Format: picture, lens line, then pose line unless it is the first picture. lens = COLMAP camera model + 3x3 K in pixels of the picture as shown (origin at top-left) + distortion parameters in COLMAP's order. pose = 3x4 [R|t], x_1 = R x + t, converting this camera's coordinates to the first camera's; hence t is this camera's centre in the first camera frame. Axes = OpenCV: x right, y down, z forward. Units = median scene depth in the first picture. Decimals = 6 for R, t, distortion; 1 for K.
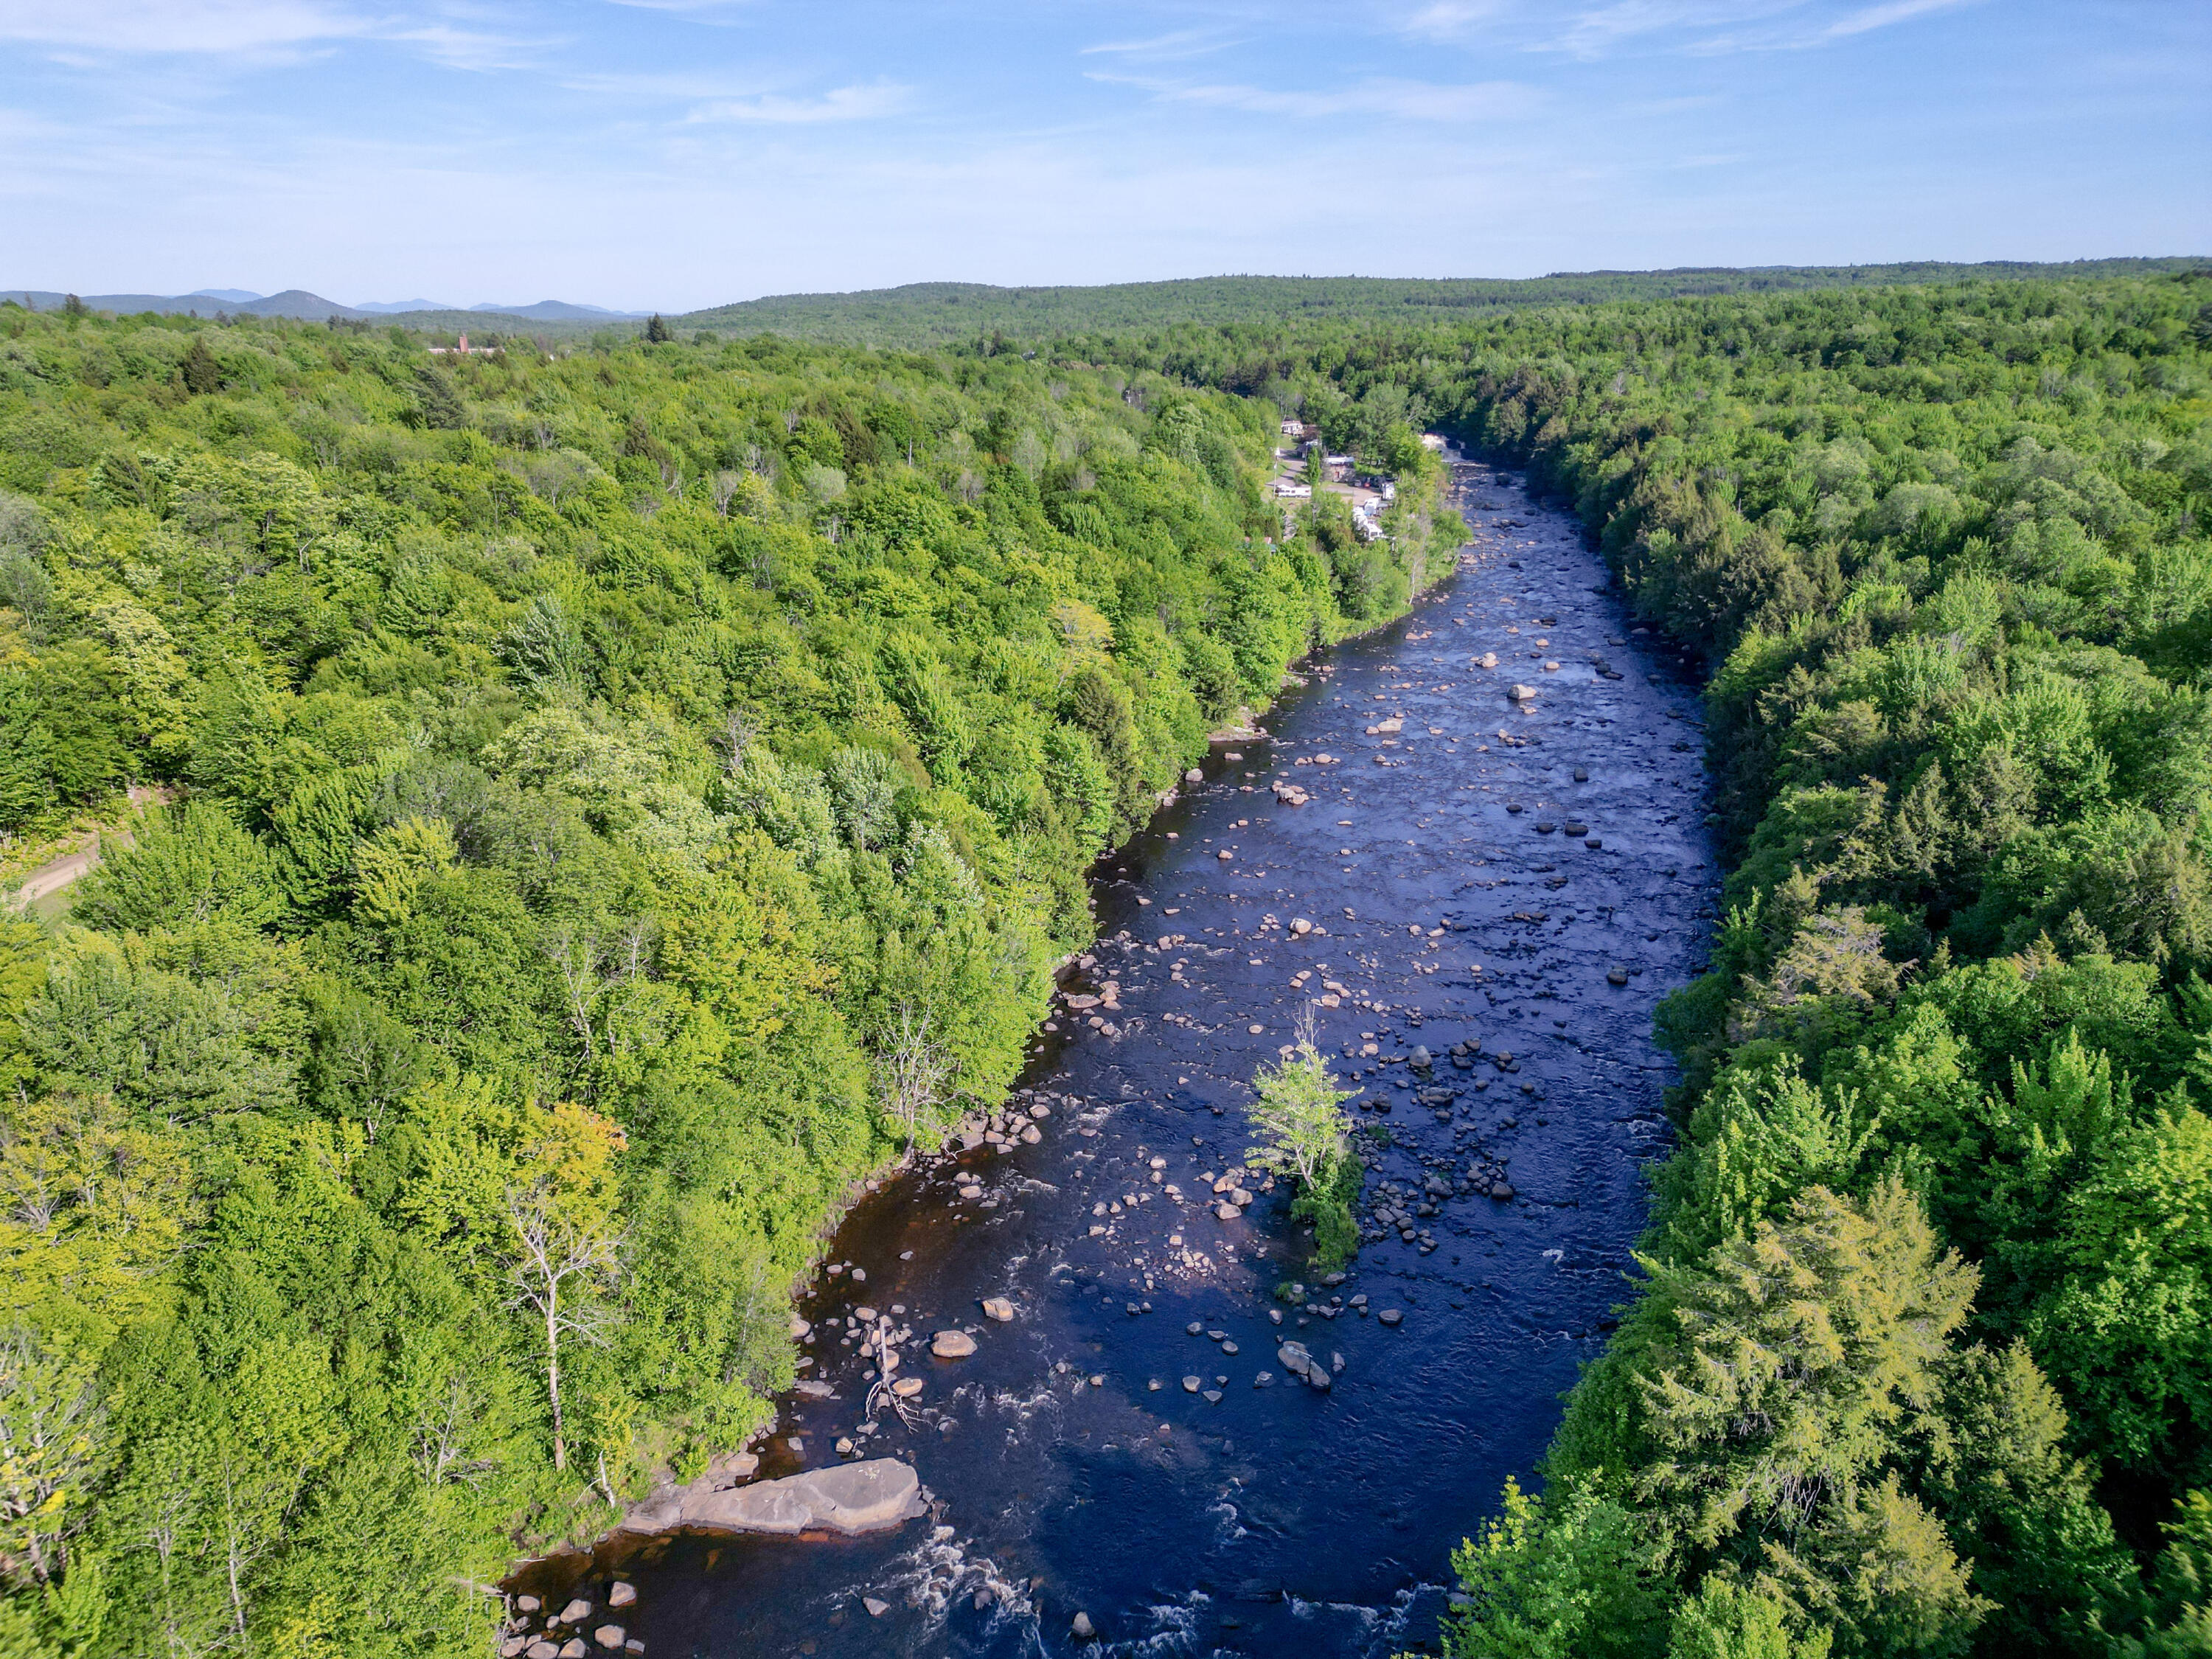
lens RADIAL K [[1565.1, 0, 1103.3], [0, 1565.1, 827.3], [0, 0, 1]] dist [0.073775, -0.061914]
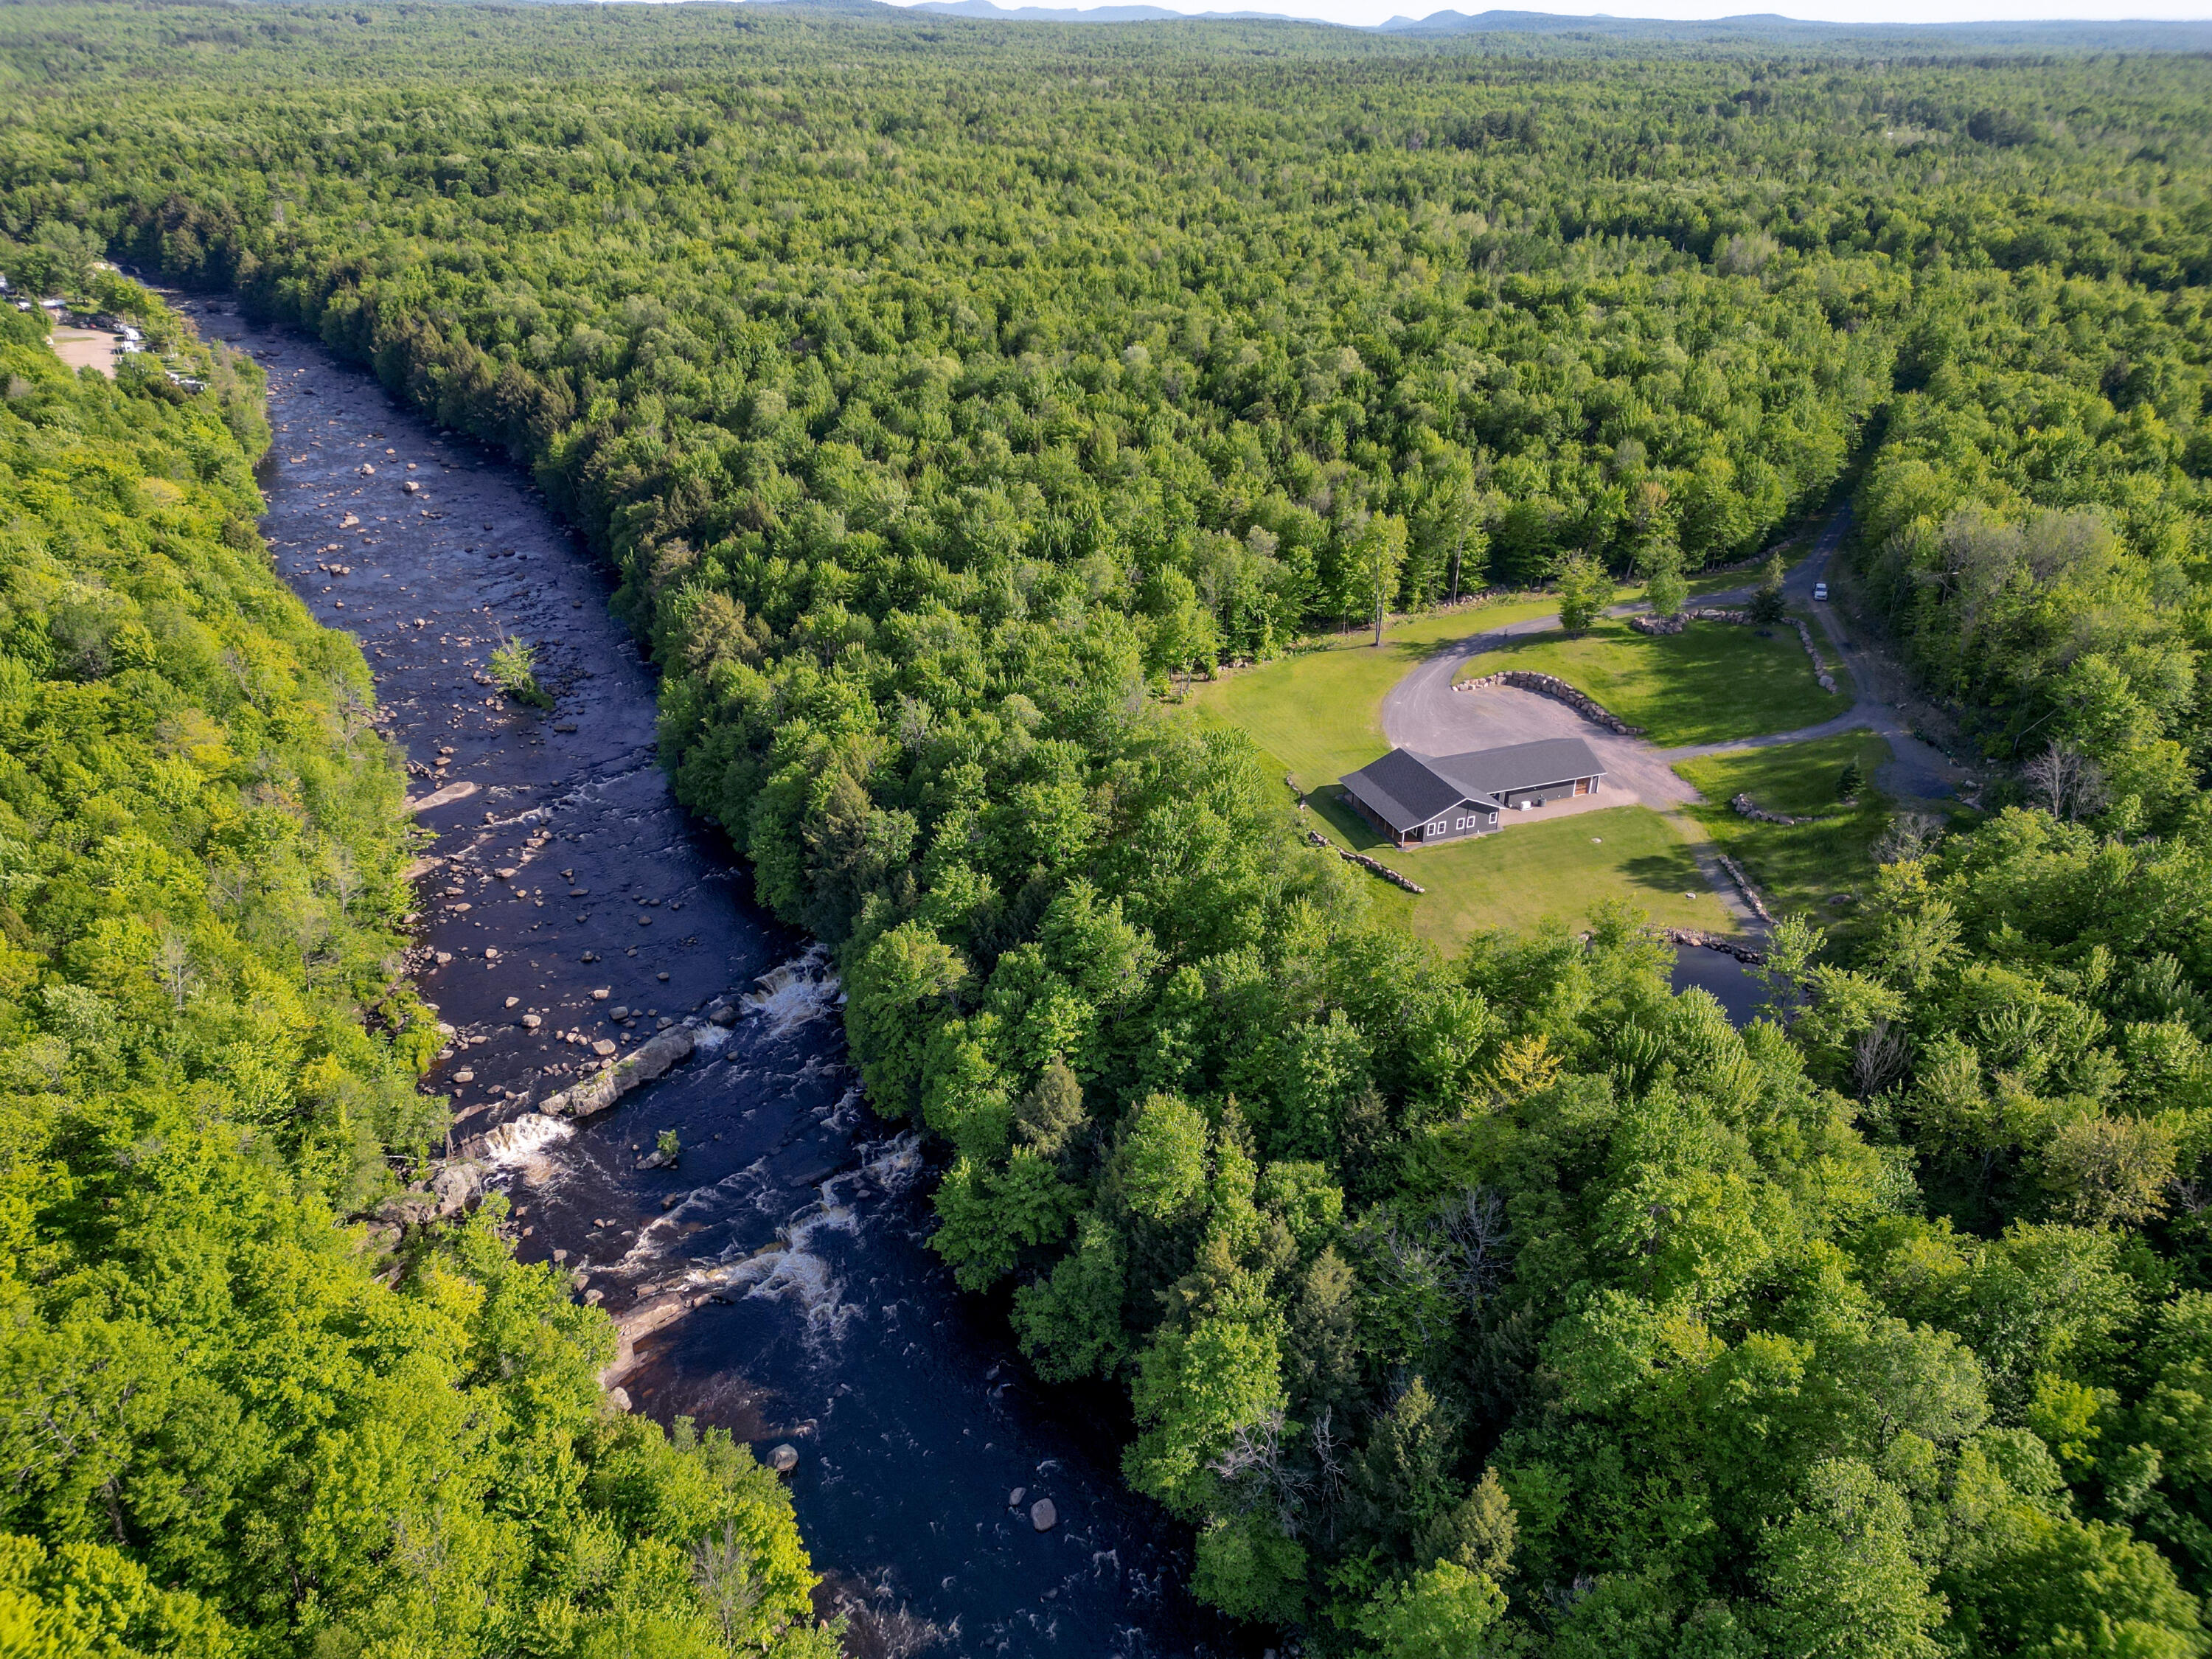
lens RADIAL K [[1565.1, 0, 1091.7], [0, 1565.1, 827.3], [0, 0, 1]] dist [0.073775, -0.061914]
pose [[0.682792, -0.326007, 0.653846, -0.809975], [0.222781, 0.945209, 0.238637, 0.022612], [-0.695819, -0.017275, 0.718010, -1.230225]]
